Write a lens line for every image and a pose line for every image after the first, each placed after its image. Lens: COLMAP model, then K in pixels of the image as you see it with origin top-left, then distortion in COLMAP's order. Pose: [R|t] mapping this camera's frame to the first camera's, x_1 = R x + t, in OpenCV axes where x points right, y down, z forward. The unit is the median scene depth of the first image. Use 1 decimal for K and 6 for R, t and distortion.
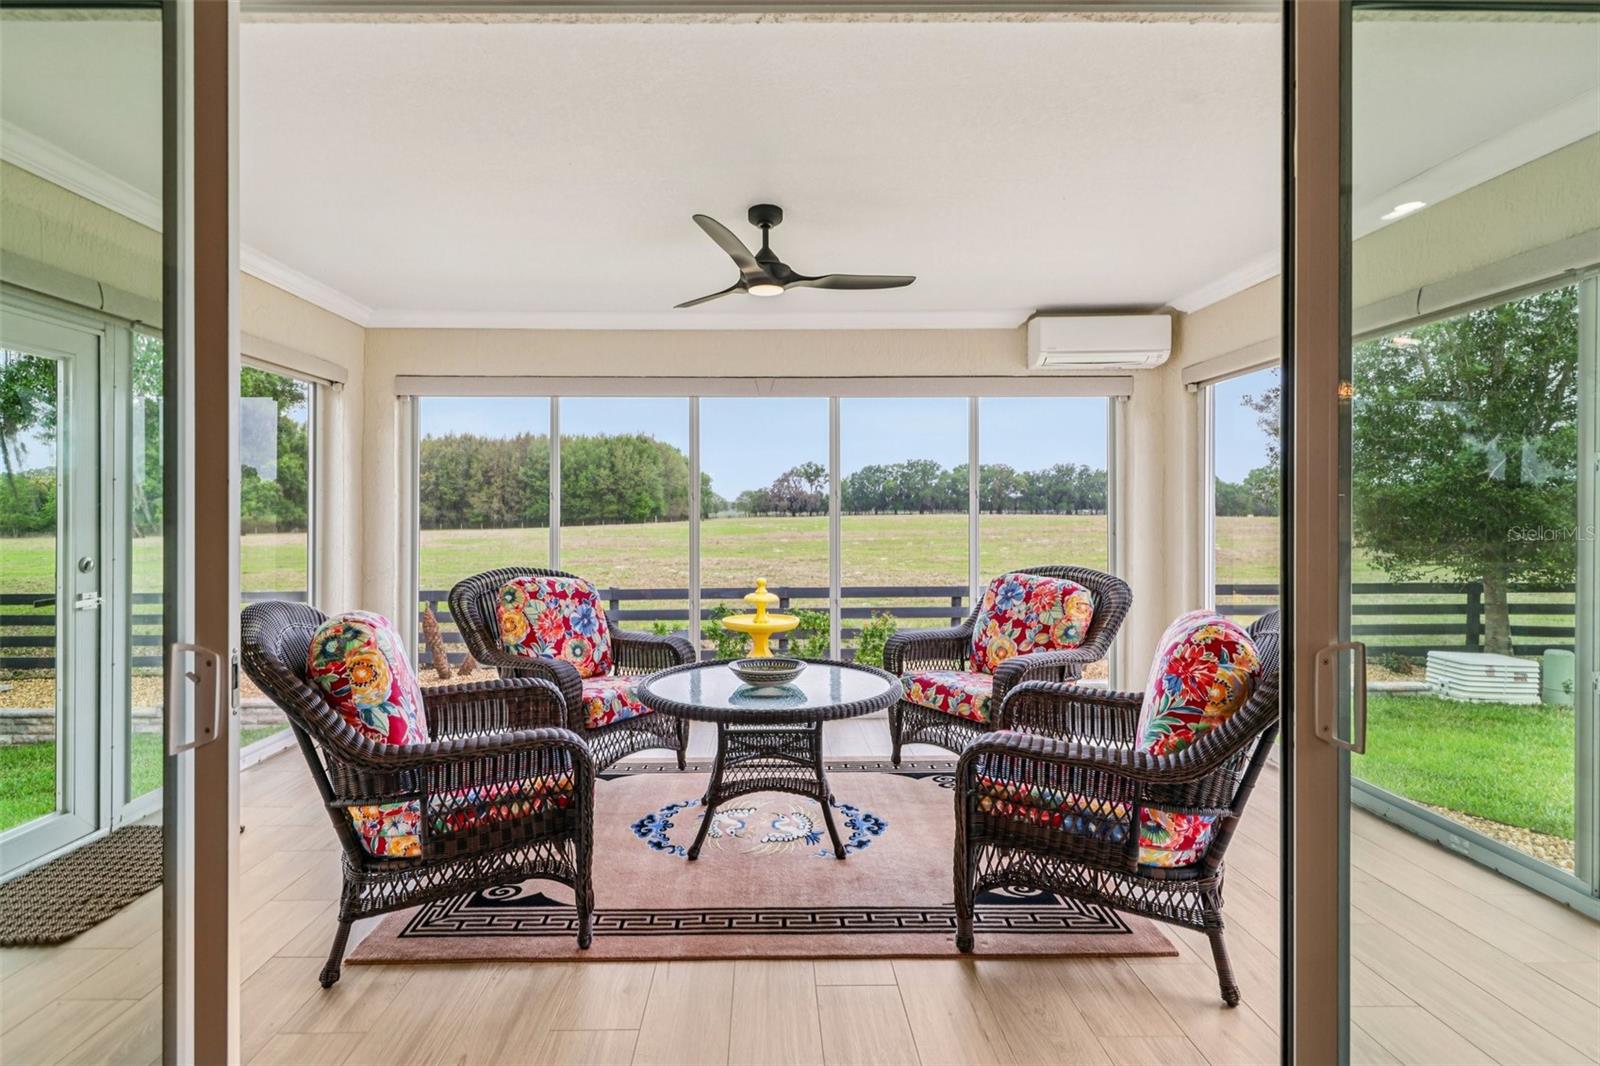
lens RADIAL K [[756.9, 0, 769.6], [0, 756.9, 512.0], [0, 0, 1]] dist [0.002600, 0.000237]
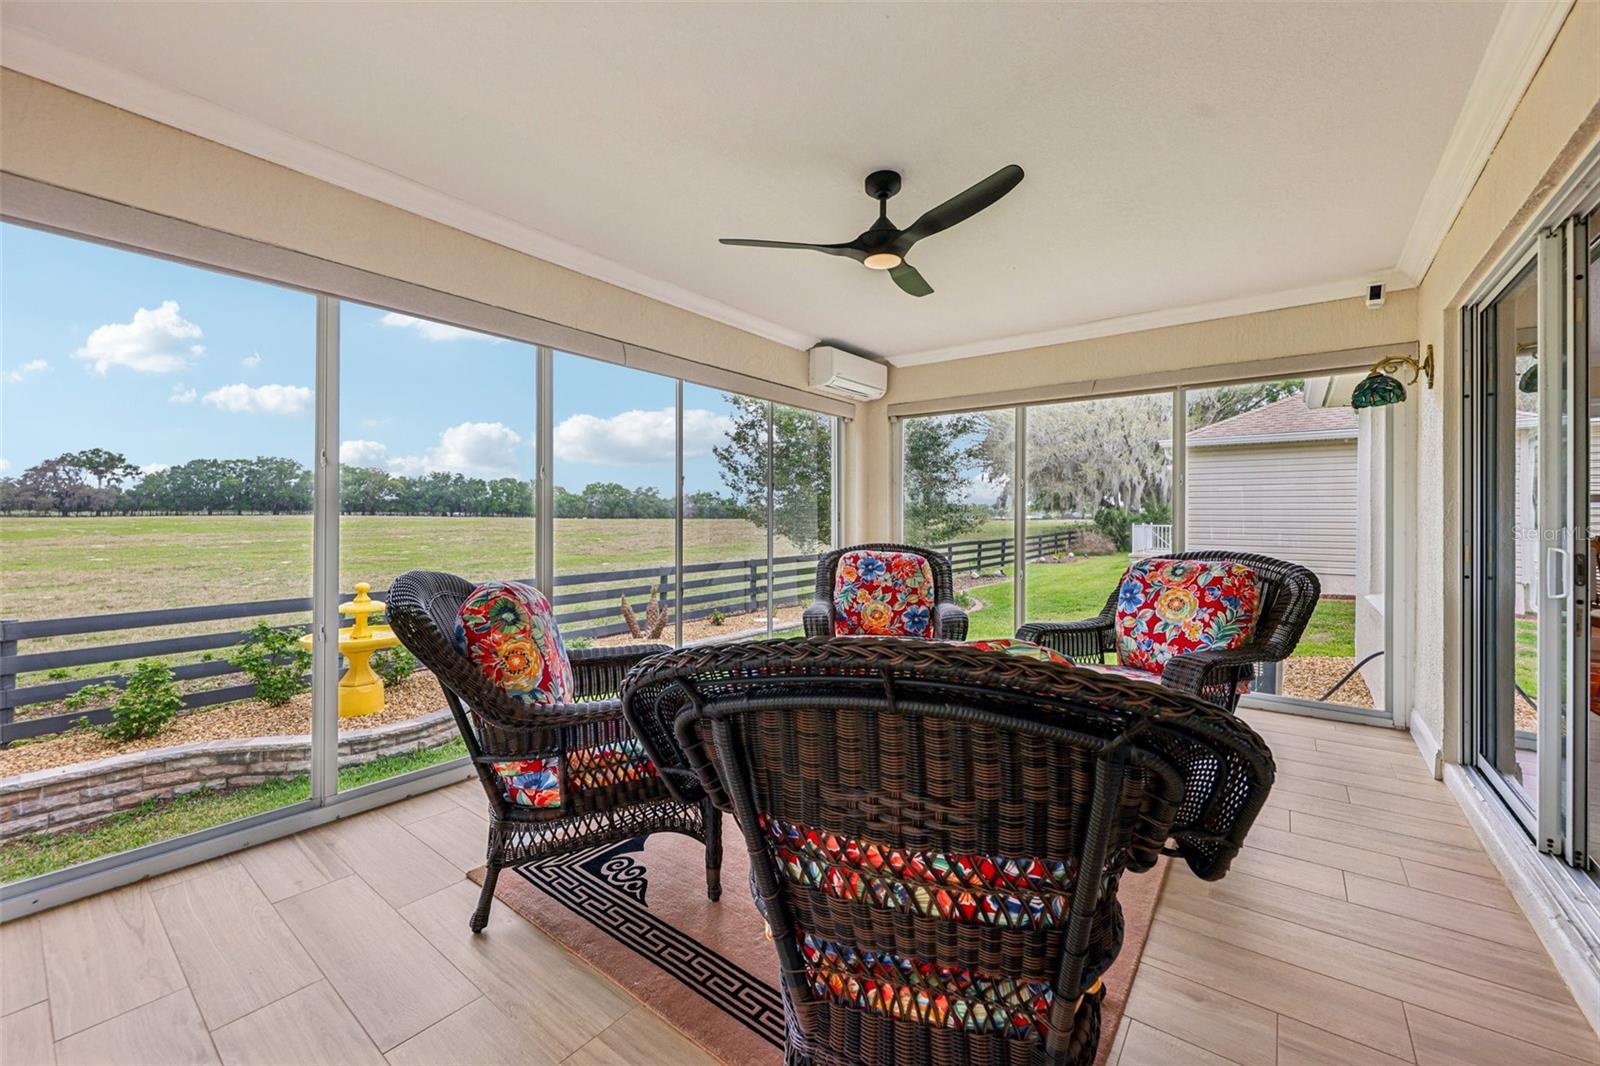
lens RADIAL K [[621.7, 0, 802.9], [0, 621.7, 517.0], [0, 0, 1]] dist [0.002810, 0.000044]
pose [[0.615898, 0.005796, 0.787805, -0.562821], [-0.008439, 0.999964, -0.000759, 0.029486], [-0.787781, -0.006180, 0.615925, 0.477586]]
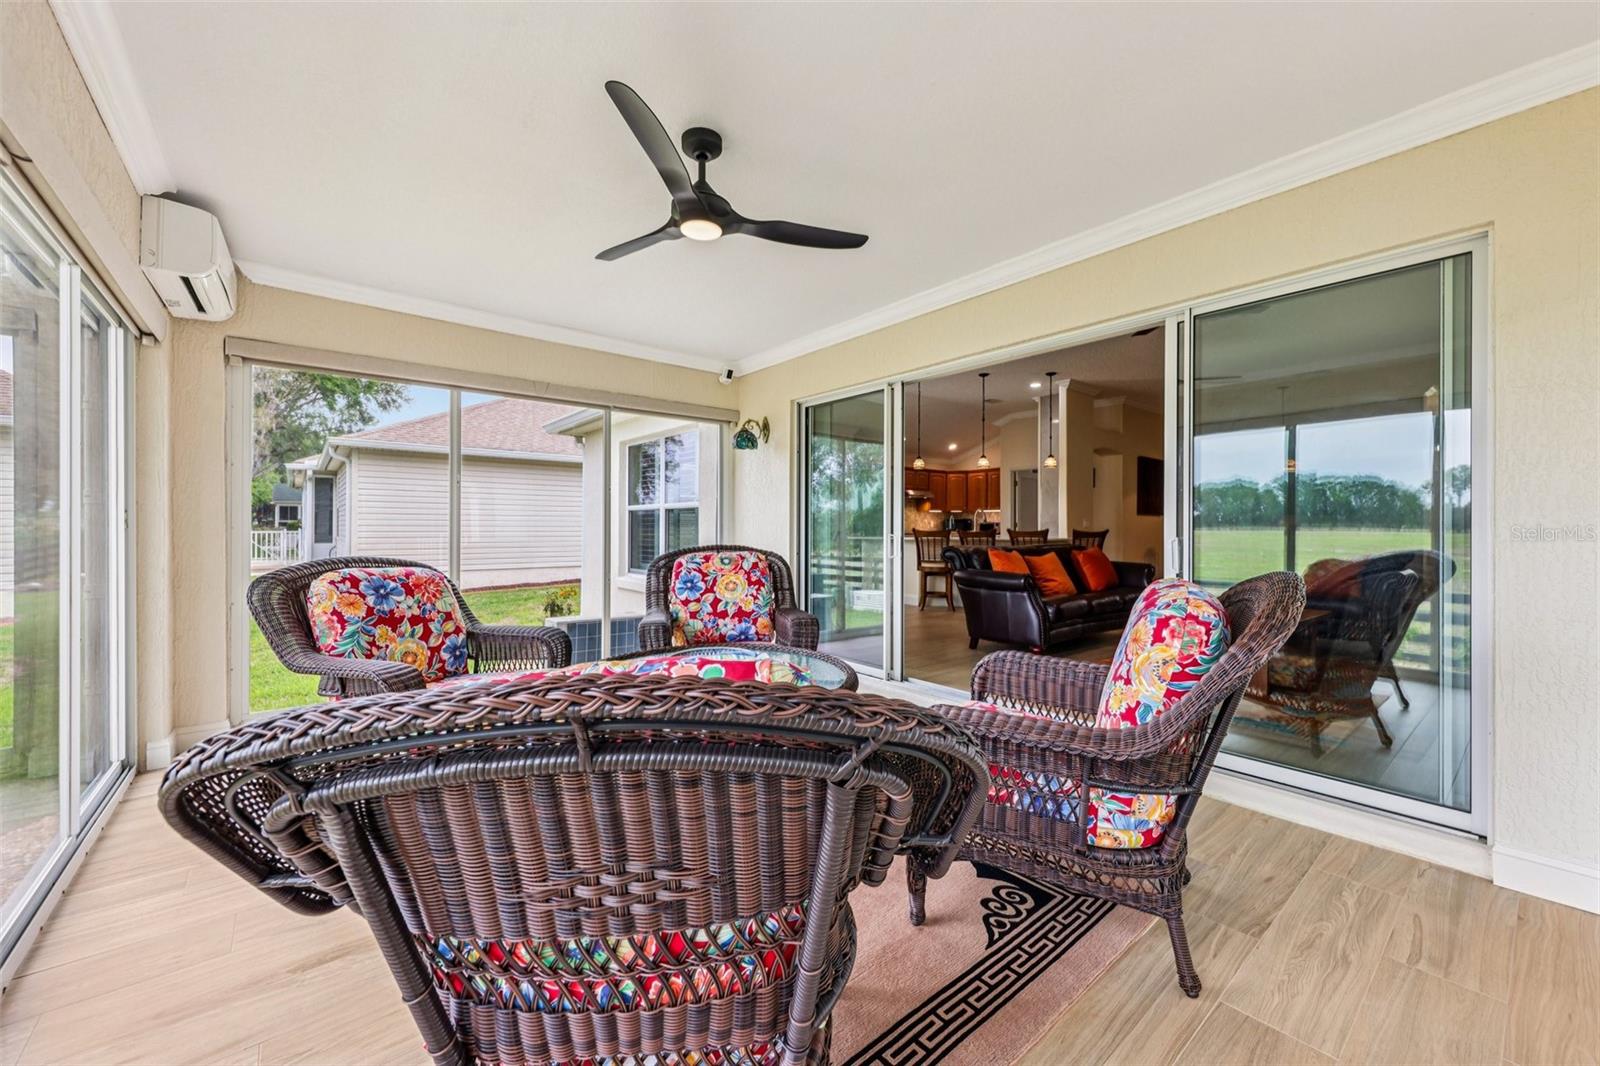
lens RADIAL K [[614.4, 0, 795.6], [0, 614.4, 524.6], [0, 0, 1]] dist [-0.000420, -0.000100]
pose [[-0.631959, 0.000154, 0.775002, -0.502729], [-0.003999, 0.999986, -0.003460, 0.036821], [-0.774992, -0.005285, -0.631949, 1.104820]]
